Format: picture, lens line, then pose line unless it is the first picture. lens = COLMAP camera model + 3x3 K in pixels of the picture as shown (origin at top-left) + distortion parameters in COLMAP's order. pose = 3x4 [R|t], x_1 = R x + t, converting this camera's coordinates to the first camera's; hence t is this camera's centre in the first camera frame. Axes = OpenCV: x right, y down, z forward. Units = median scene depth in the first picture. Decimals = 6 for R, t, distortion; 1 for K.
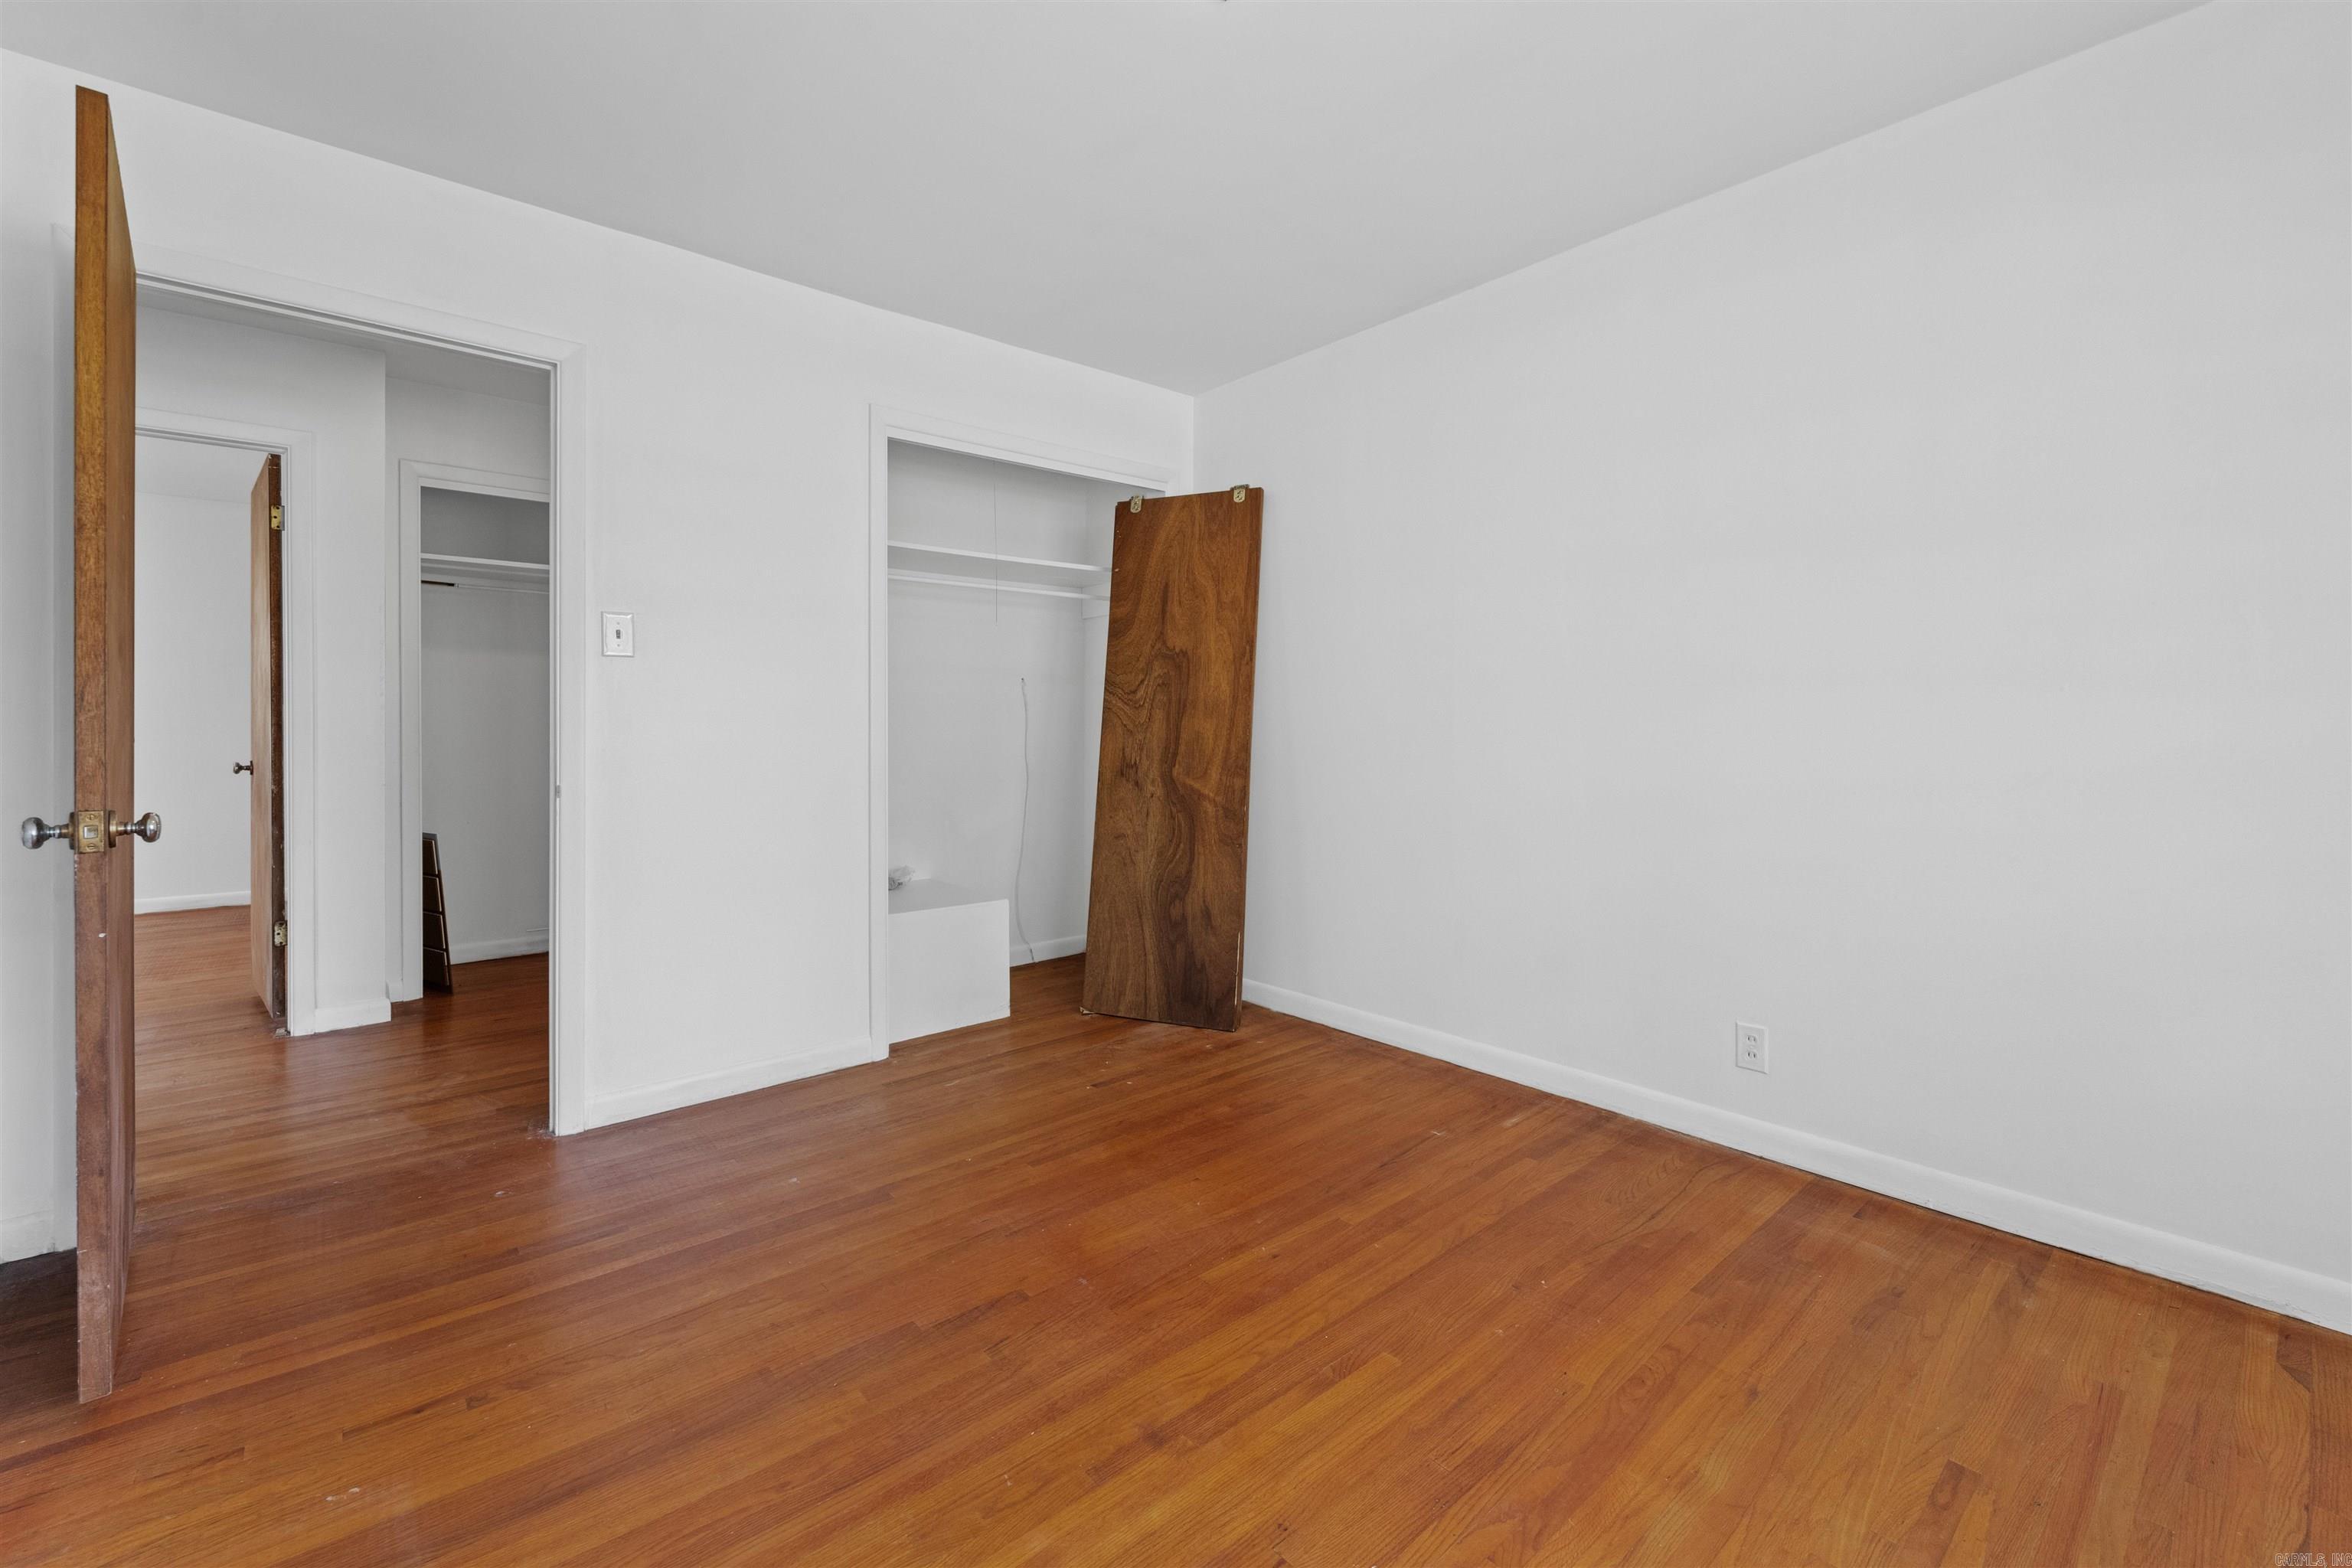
lens RADIAL K [[972.5, 0, 1169.2], [0, 972.5, 722.3], [0, 0, 1]] dist [0.002467, -0.004296]
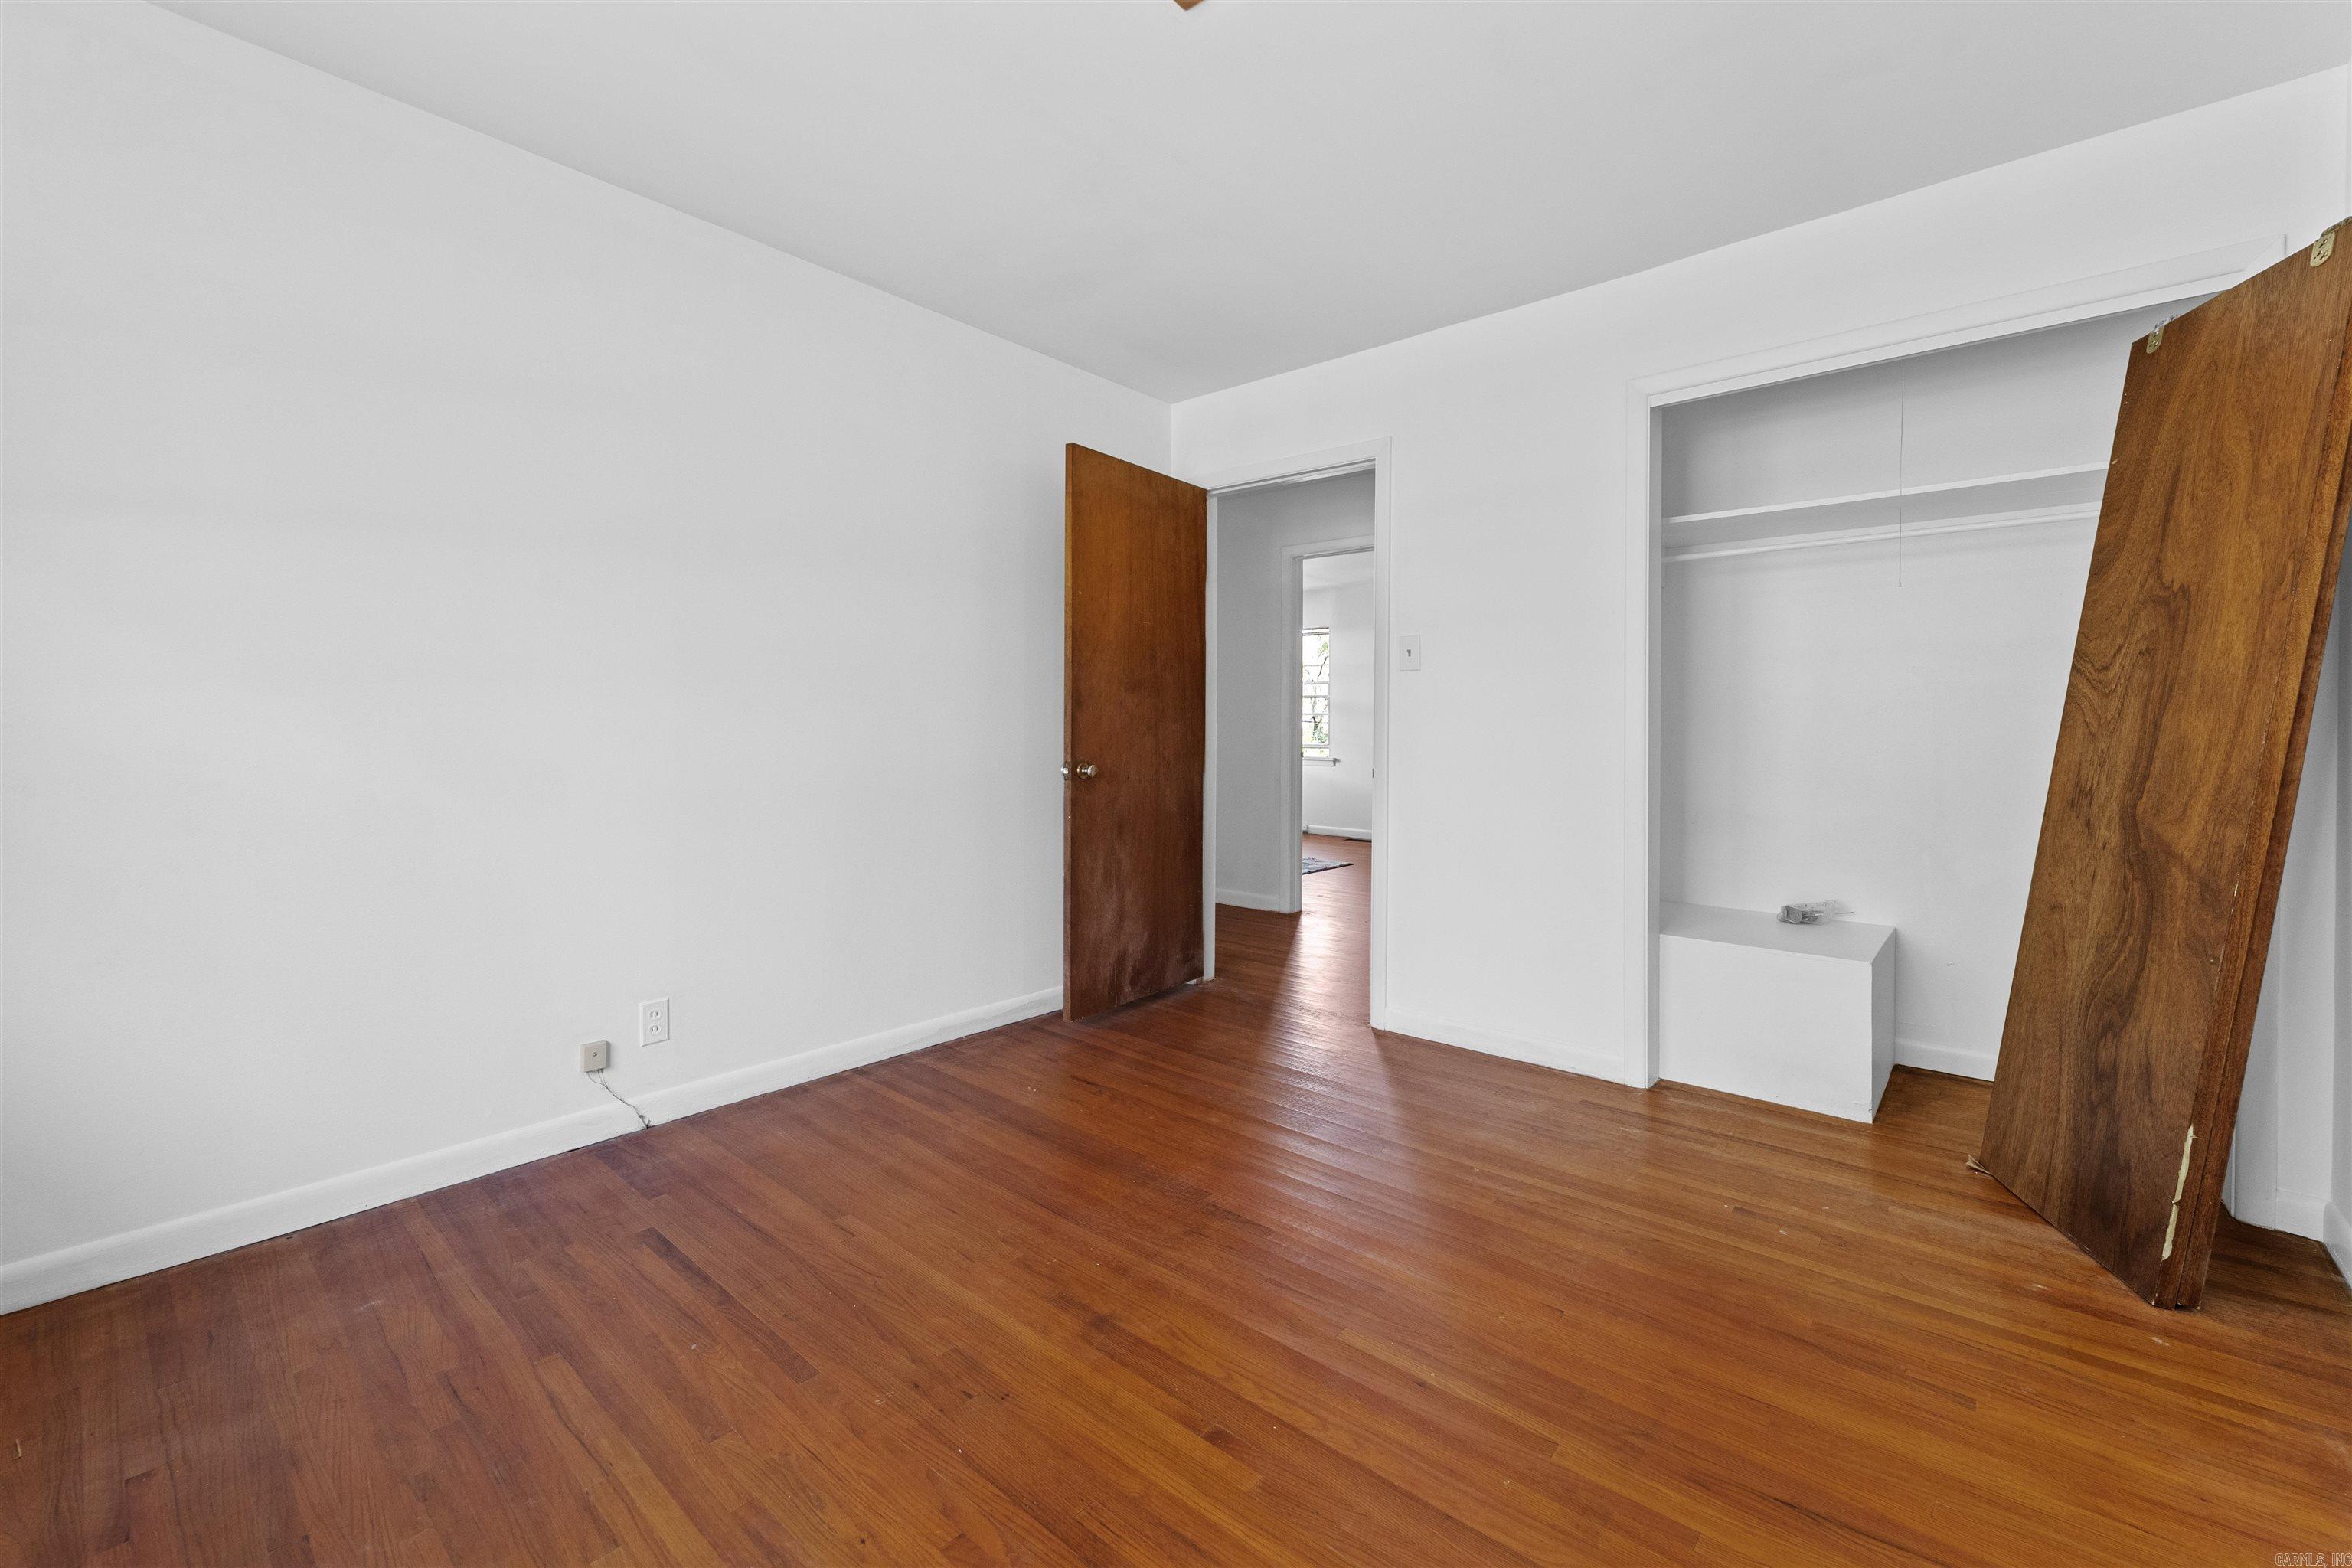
lens RADIAL K [[972.5, 0, 1169.2], [0, 972.5, 722.3], [0, 0, 1]] dist [0.002467, -0.004296]
pose [[0.143524, -0.002268, -0.989644, 0.477867], [0.000884, 0.999997, -0.002164, 0.002567], [0.989647, -0.000565, 0.143525, 0.371426]]
